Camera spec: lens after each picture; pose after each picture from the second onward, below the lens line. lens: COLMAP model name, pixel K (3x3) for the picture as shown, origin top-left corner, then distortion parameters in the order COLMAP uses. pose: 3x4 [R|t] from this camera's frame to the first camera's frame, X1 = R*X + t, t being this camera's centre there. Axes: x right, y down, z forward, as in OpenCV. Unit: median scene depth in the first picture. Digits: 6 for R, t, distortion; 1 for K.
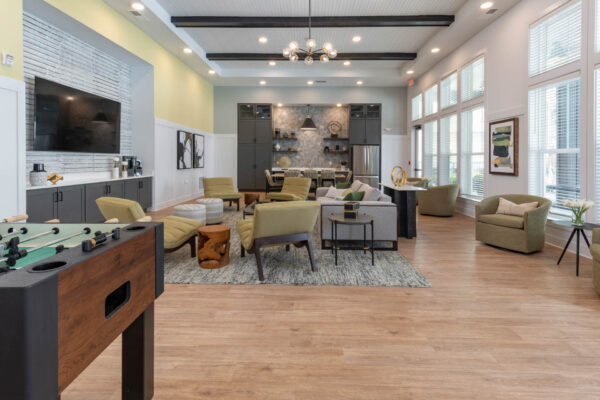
lens RADIAL K [[290.3, 0, 300.0], [0, 290.3, 200.0], [0, 0, 1]] dist [-0.000755, 0.000038]
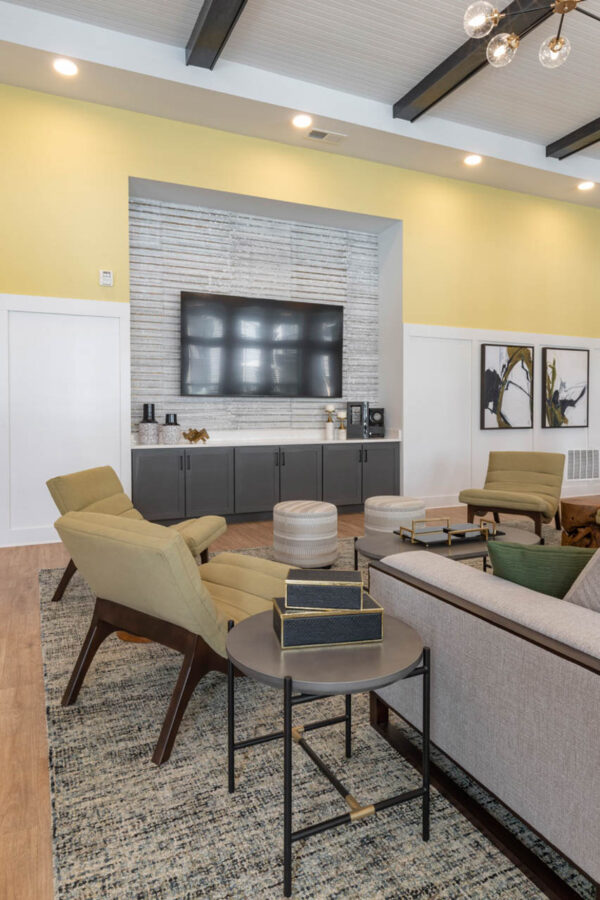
lens RADIAL K [[564.7, 0, 300.0], [0, 564.7, 450.0], [0, 0, 1]] dist [0.025468, -0.000317]
pose [[0.434709, 0.054678, -0.898910, 0.211289], [-0.121028, 0.992647, 0.001852, -0.035103], [0.892401, 0.107988, 0.438130, 0.309224]]
